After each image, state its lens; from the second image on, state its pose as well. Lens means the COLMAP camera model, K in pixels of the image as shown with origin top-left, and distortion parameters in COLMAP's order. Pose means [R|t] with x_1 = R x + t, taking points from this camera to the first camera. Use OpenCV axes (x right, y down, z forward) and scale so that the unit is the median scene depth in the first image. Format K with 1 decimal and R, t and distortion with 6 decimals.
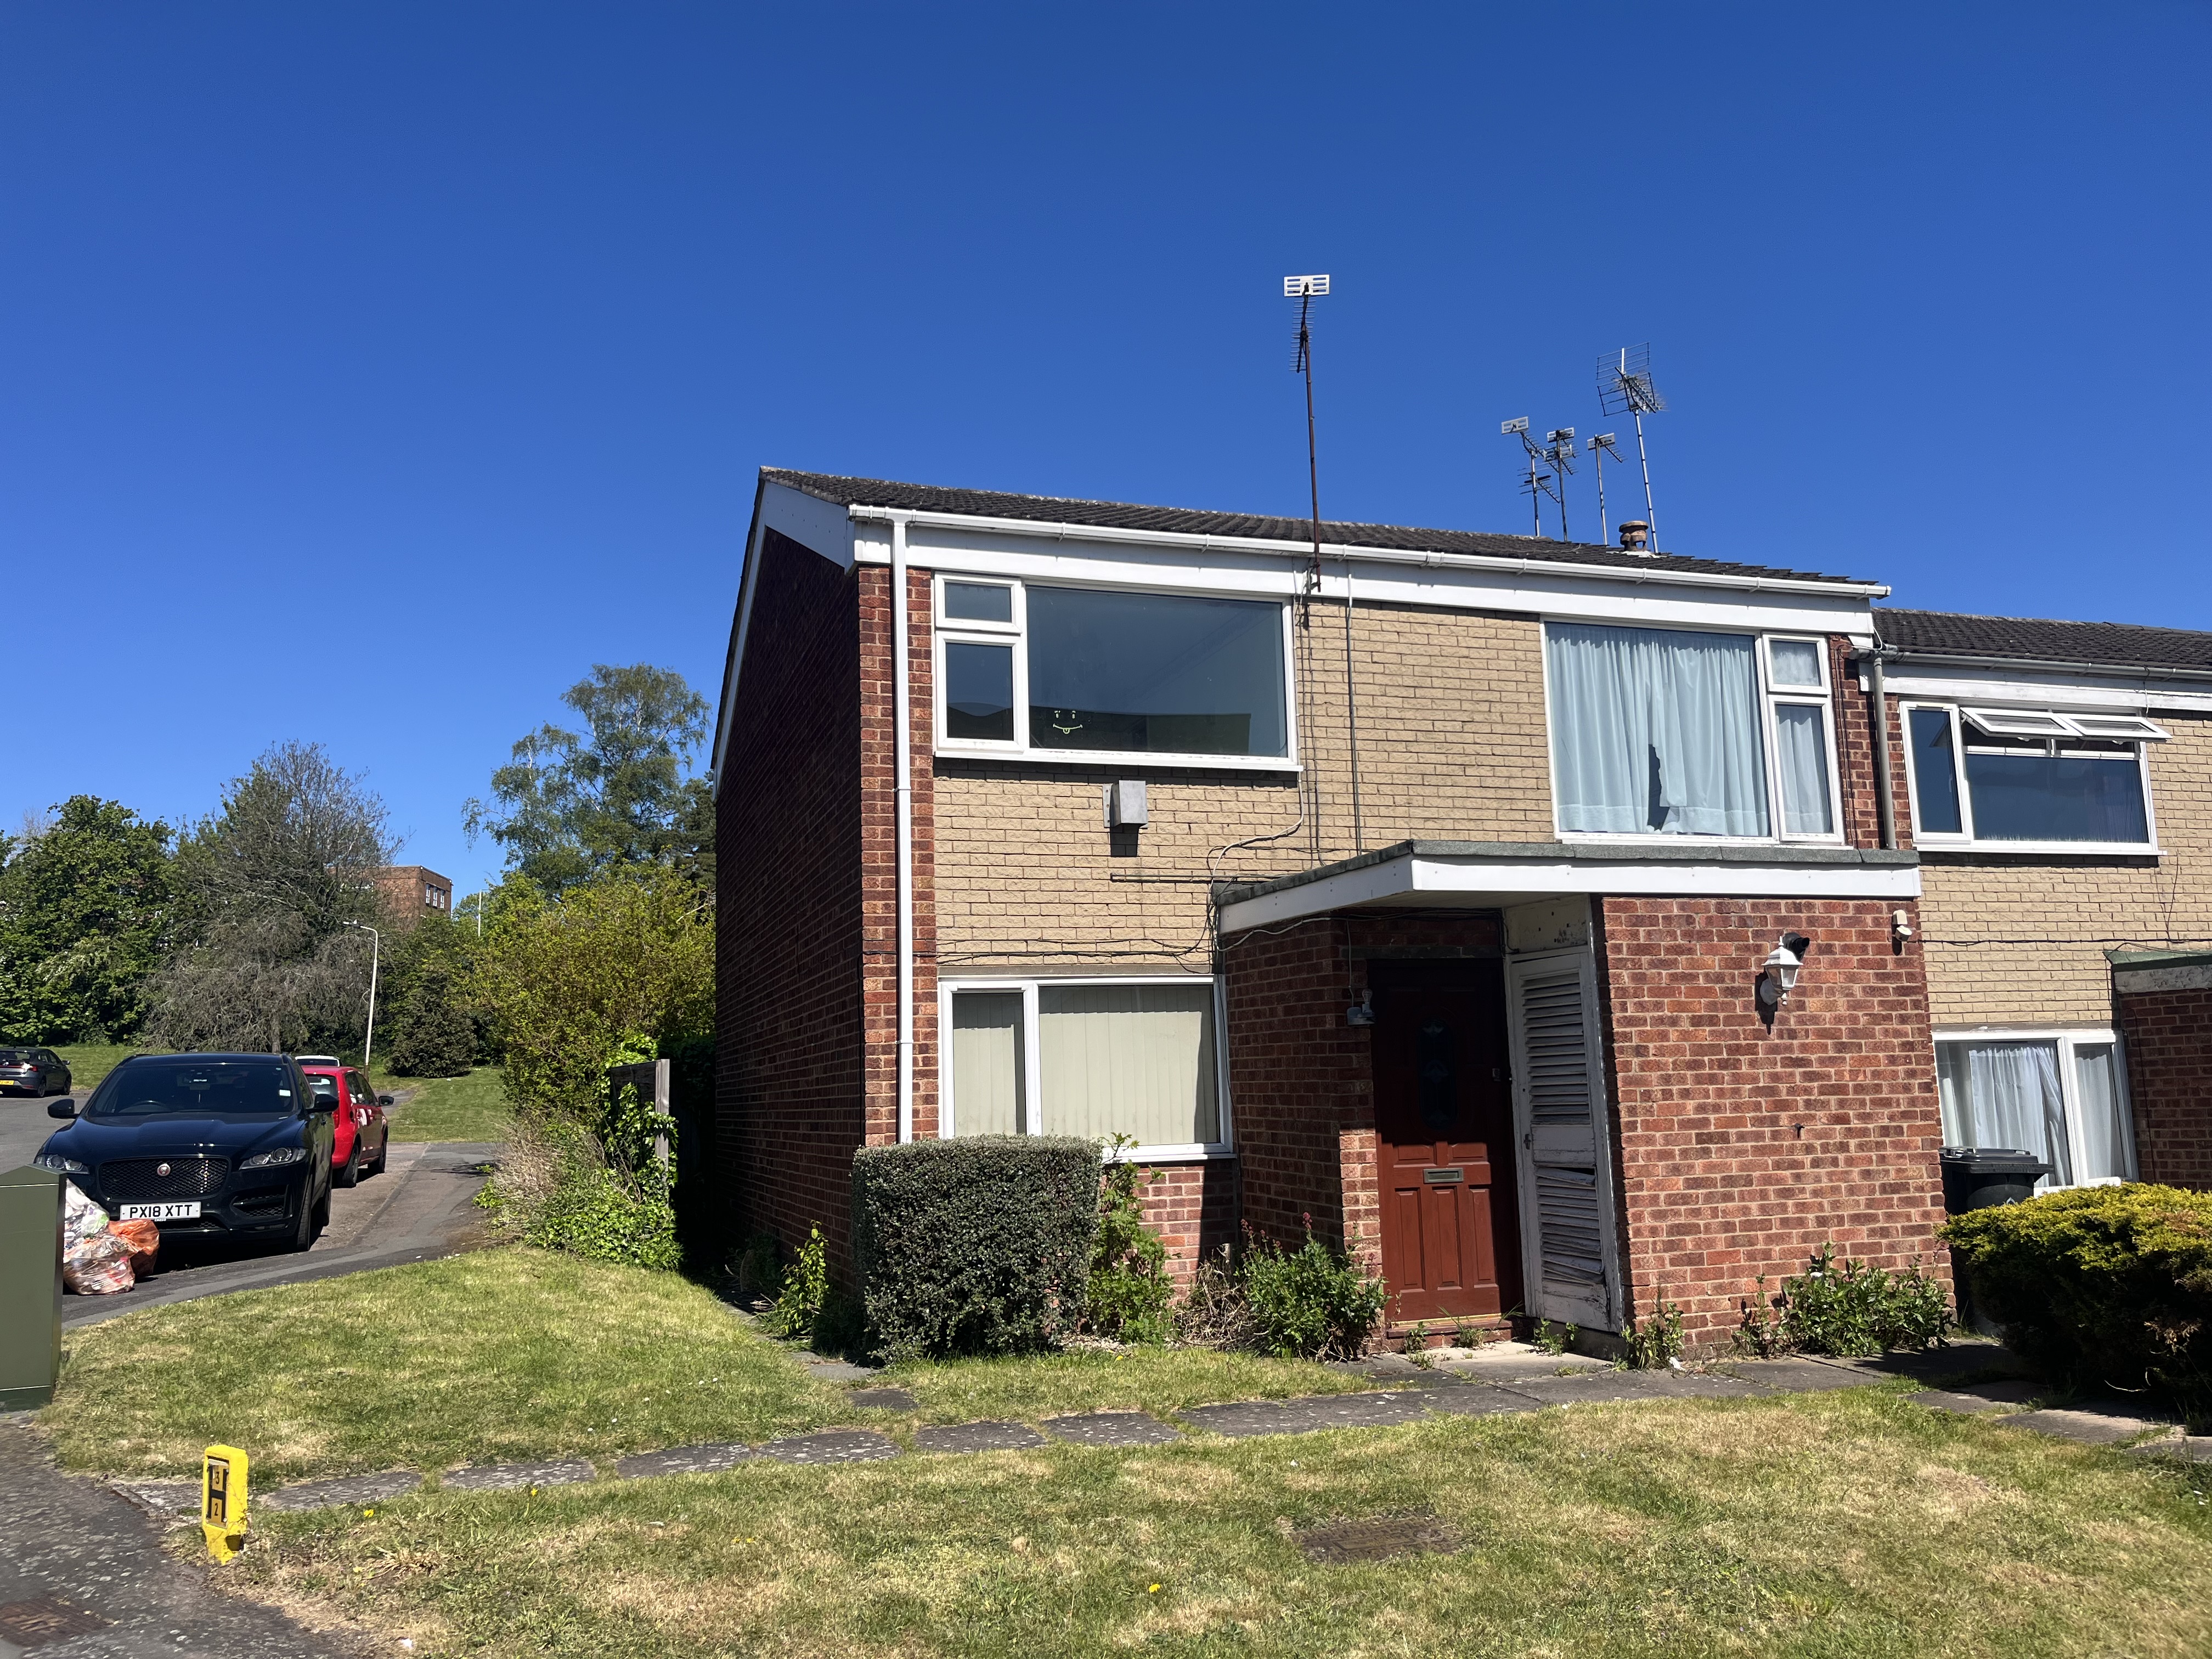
lens RADIAL K [[1811.5, 0, 1096.3], [0, 1811.5, 835.3], [0, 0, 1]] dist [0.071401, -0.114559]
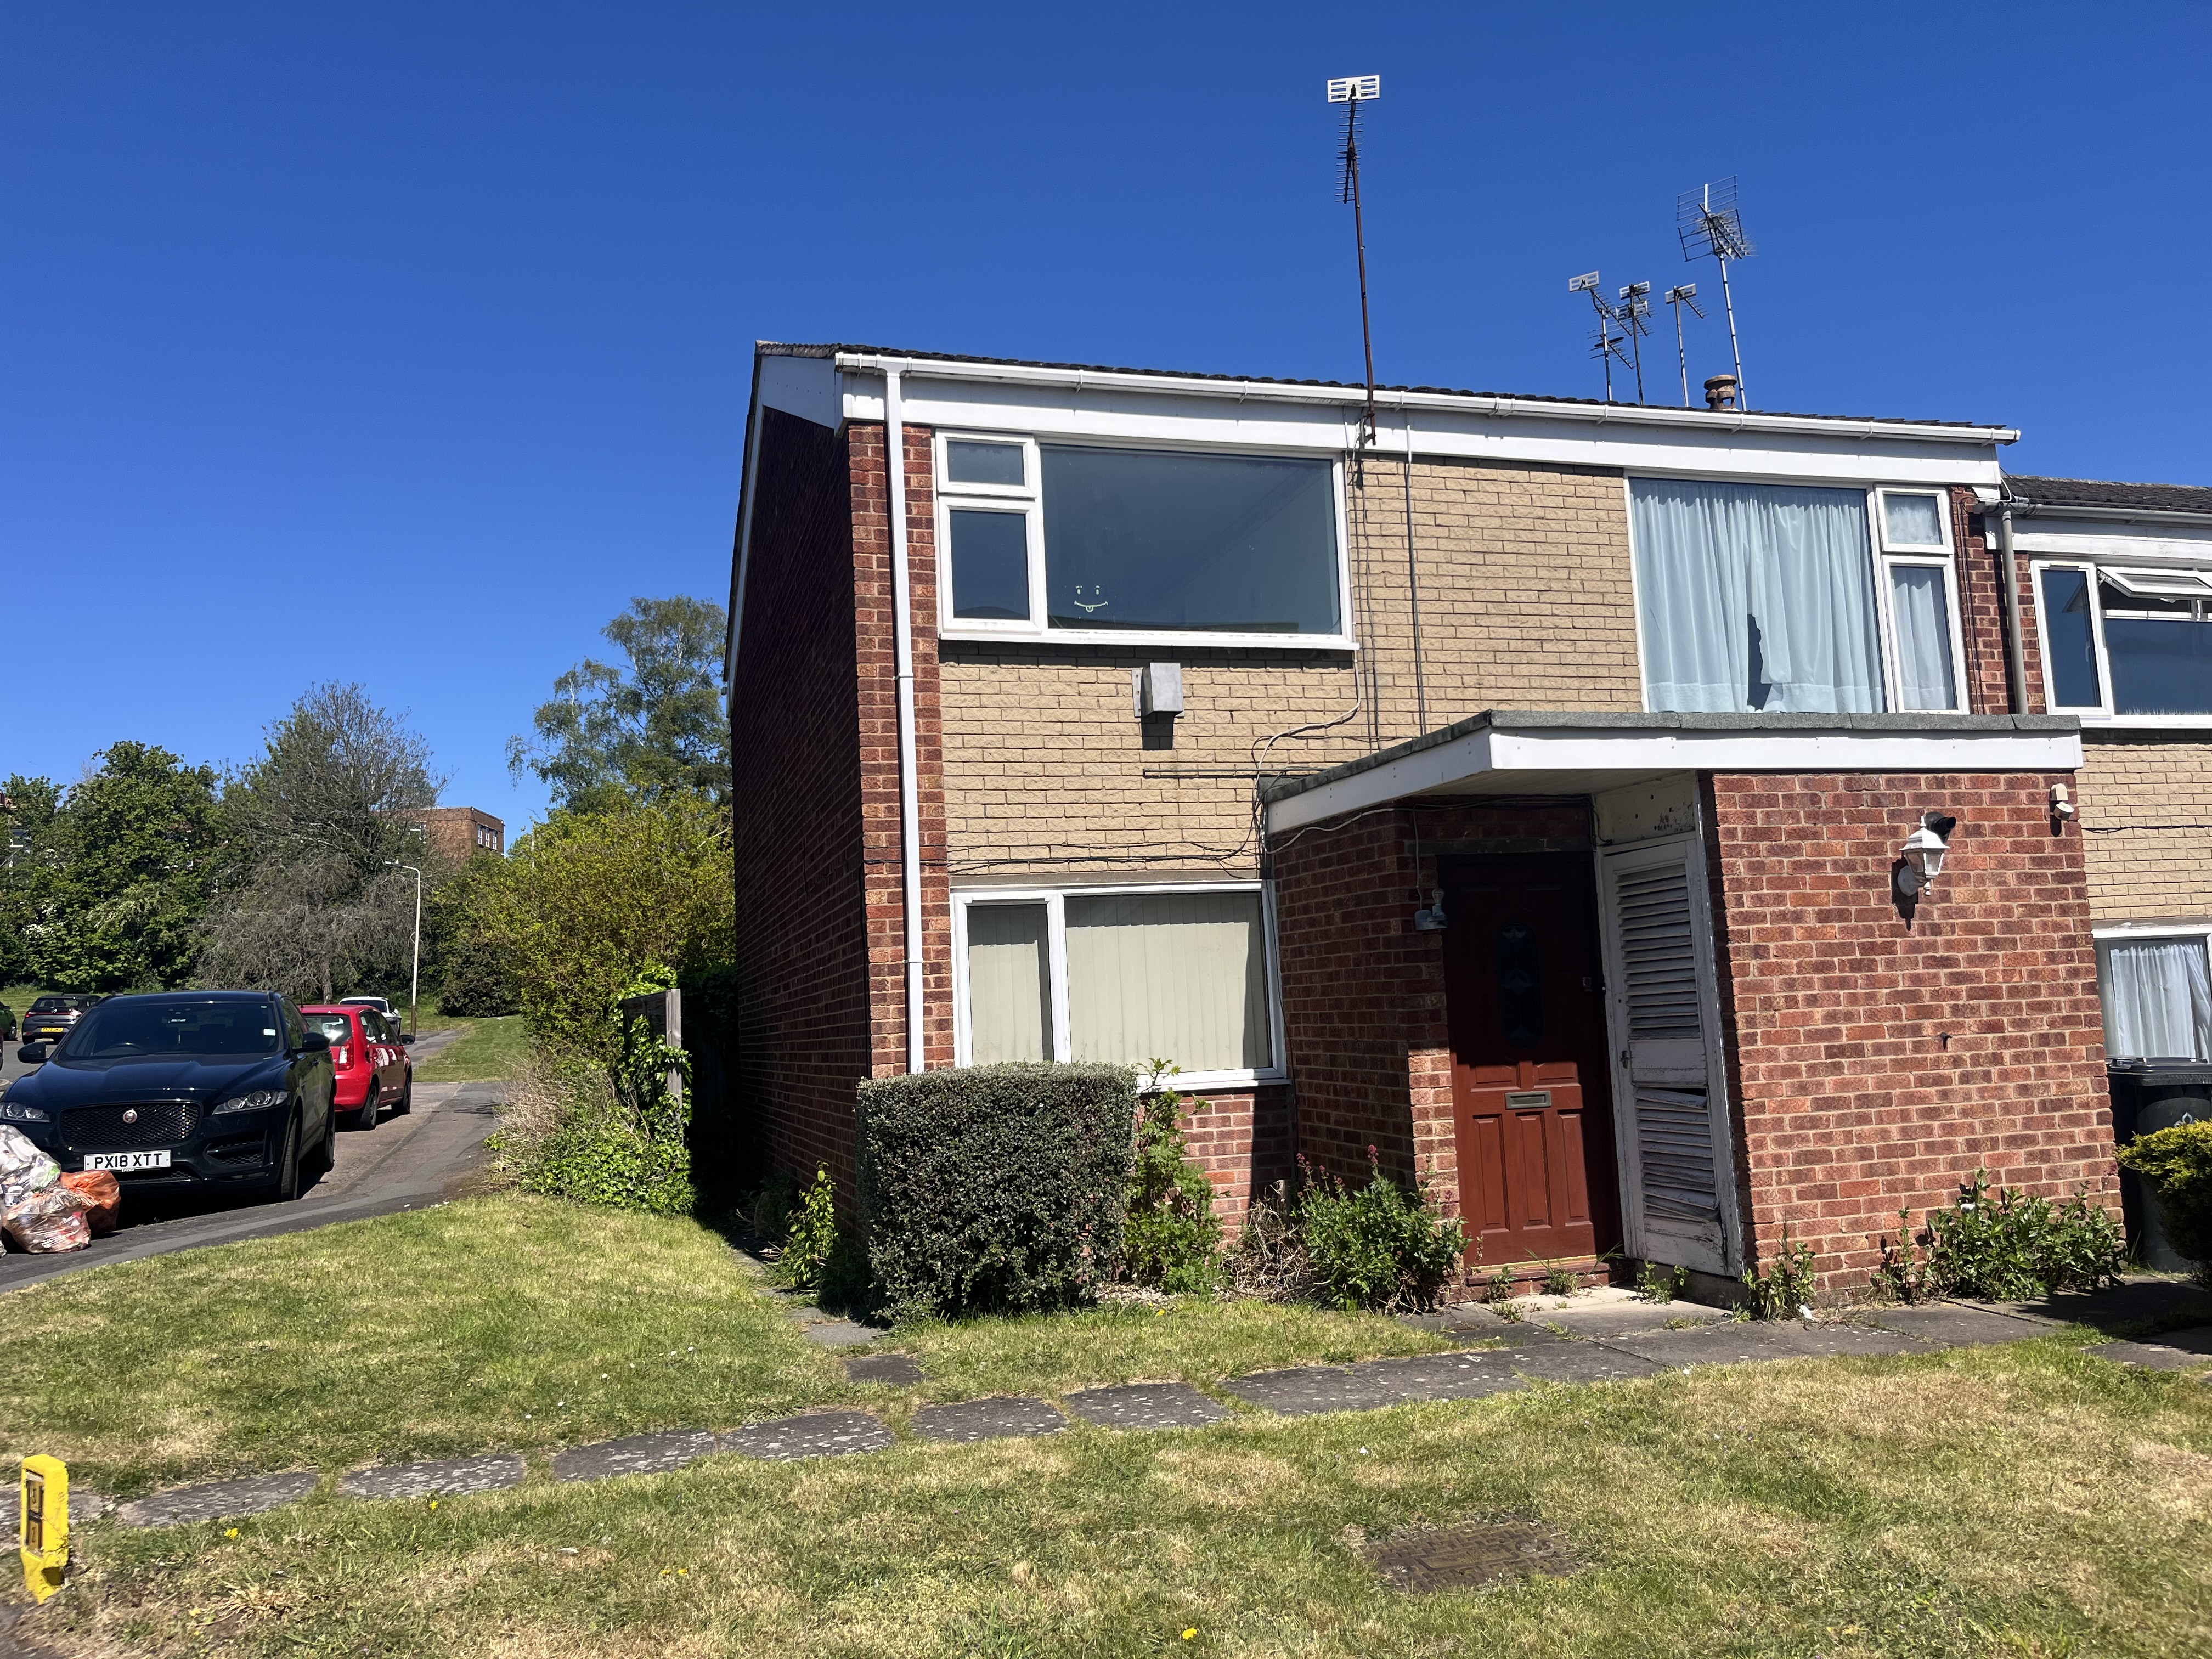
lens RADIAL K [[1811.5, 0, 1096.3], [0, 1811.5, 835.3], [0, 0, 1]] dist [0.071401, -0.114559]
pose [[0.999315, -0.021705, -0.029982, 0.011451], [0.022842, 0.999013, 0.038103, 0.020254], [0.029125, -0.038762, 0.998824, 0.115993]]
